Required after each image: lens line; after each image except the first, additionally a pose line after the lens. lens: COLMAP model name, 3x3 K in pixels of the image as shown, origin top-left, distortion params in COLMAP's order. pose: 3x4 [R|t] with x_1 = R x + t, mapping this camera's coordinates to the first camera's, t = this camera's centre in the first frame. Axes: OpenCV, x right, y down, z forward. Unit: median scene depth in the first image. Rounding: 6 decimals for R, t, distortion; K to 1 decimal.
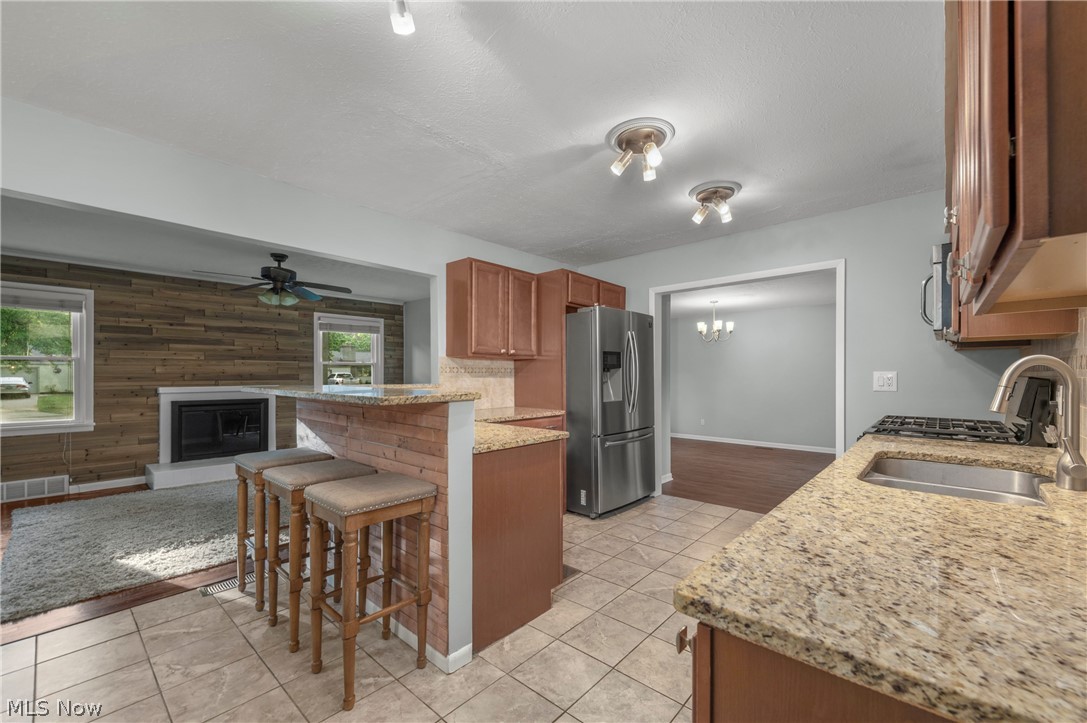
lens RADIAL K [[432.0, 0, 564.9], [0, 432.0, 374.1], [0, 0, 1]] dist [0.013380, -0.003110]
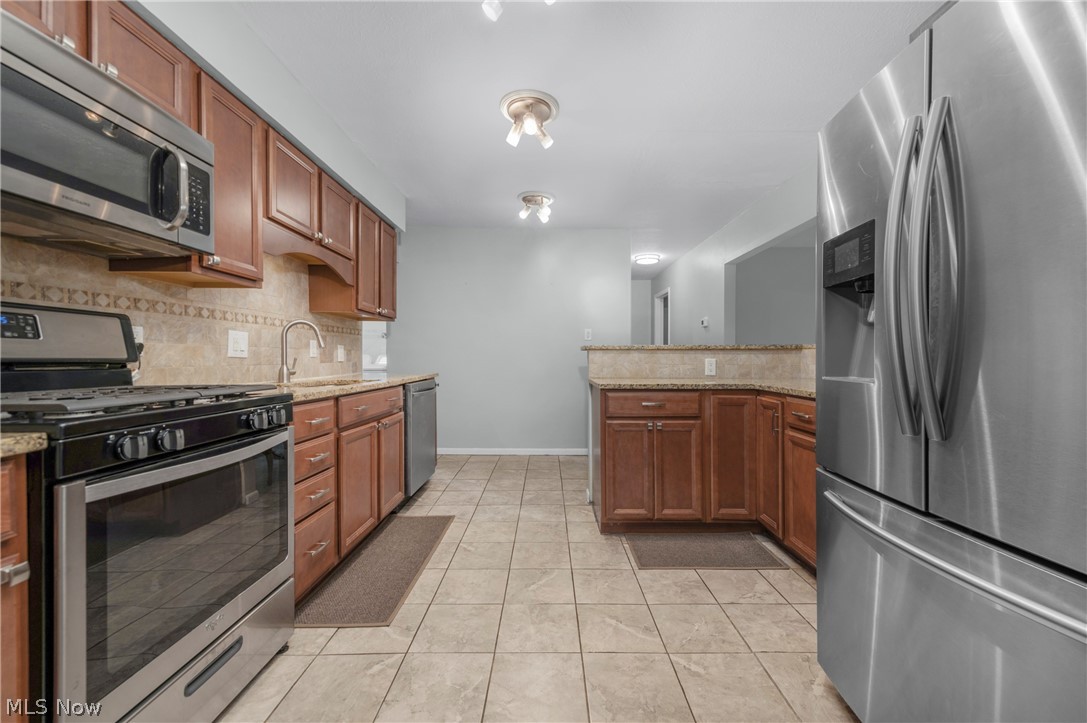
lens RADIAL K [[432.0, 0, 549.3], [0, 432.0, 362.7], [0, 0, 1]] dist [0.013380, -0.003110]
pose [[-0.758459, 0.006329, -0.651690, 0.653418], [-0.003026, 0.999908, 0.013233, 0.056813], [0.651714, 0.012009, -0.758370, 1.419877]]
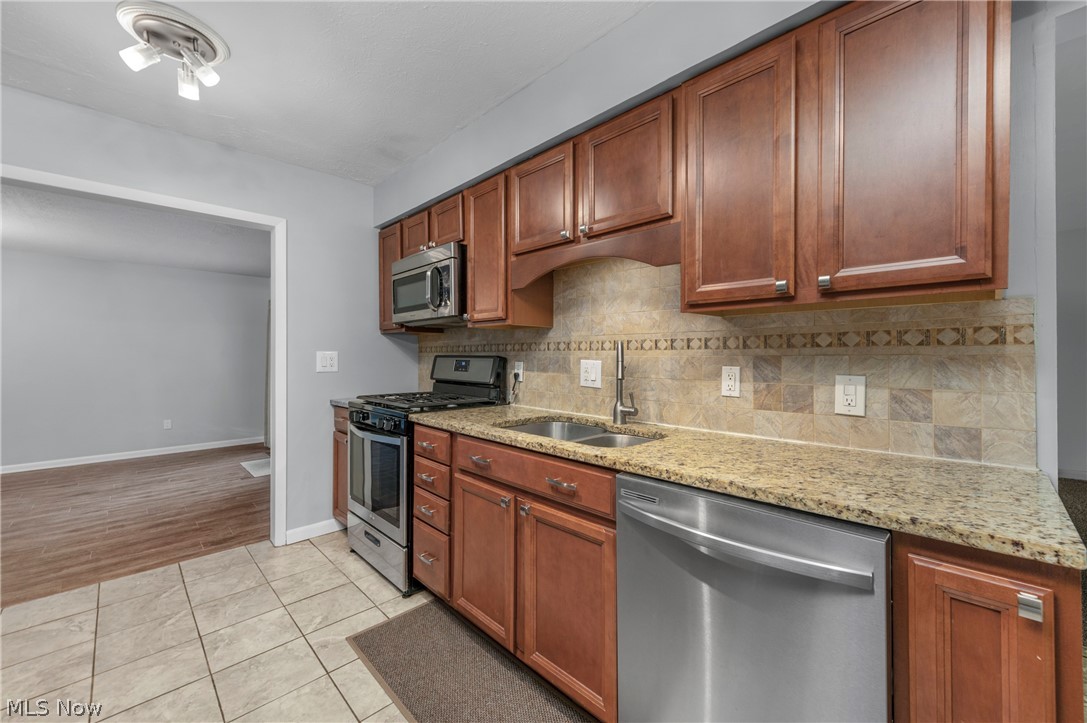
lens RADIAL K [[432.0, 0, 550.8], [0, 432.0, 354.9], [0, 0, 1]] dist [0.013380, -0.003110]
pose [[0.080359, 0.001061, 0.996765, -0.193317], [0.001134, 0.999999, -0.001156, 0.003587], [-0.996765, 0.001223, 0.080357, 0.466175]]
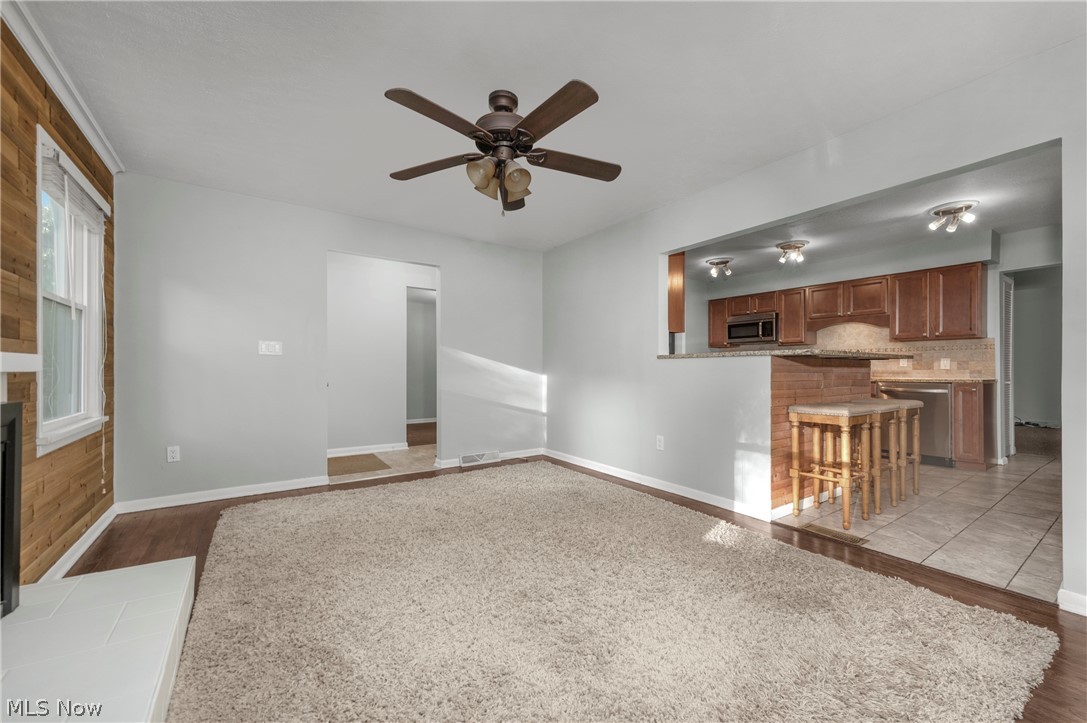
lens RADIAL K [[432.0, 0, 548.5], [0, 432.0, 365.5], [0, 0, 1]] dist [0.013380, -0.003110]
pose [[0.240521, 0.004069, 0.970635, -1.756001], [0.001721, 0.999988, -0.004619, 0.060778], [-0.970642, 0.002782, 0.240511, 1.293119]]
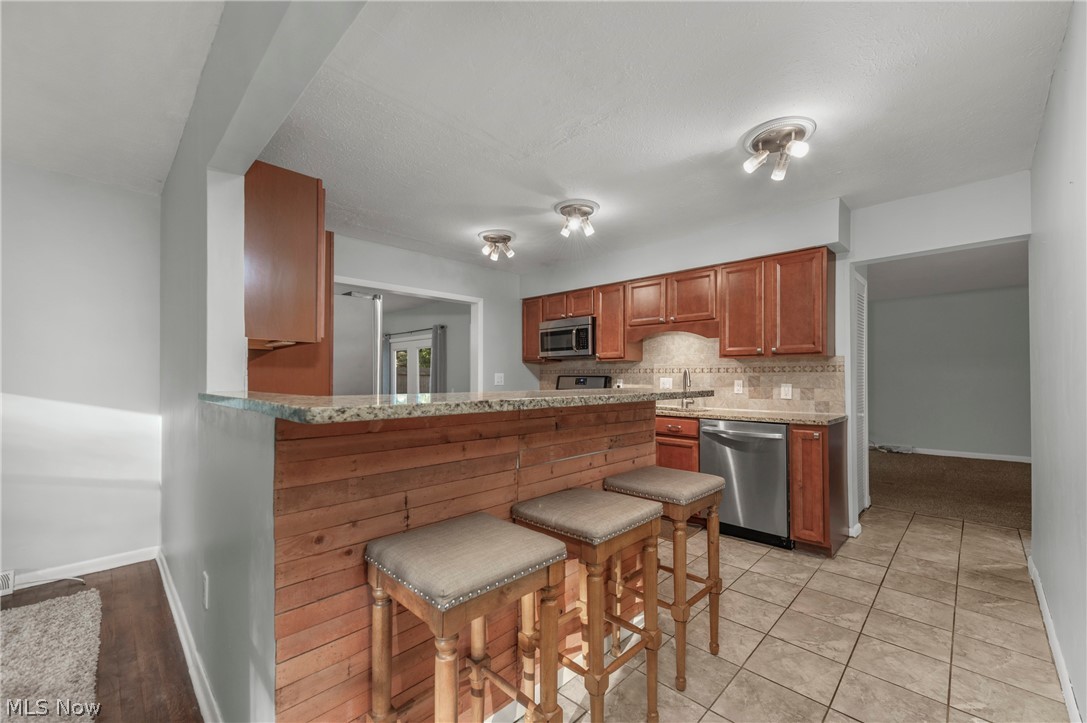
lens RADIAL K [[432.0, 0, 549.2], [0, 432.0, 371.1], [0, 0, 1]] dist [0.013380, -0.003110]
pose [[0.058813, 0.006653, 0.998247, -0.956821], [0.003370, 0.999971, -0.006863, -0.002626], [-0.998263, 0.003768, 0.058789, 0.774368]]
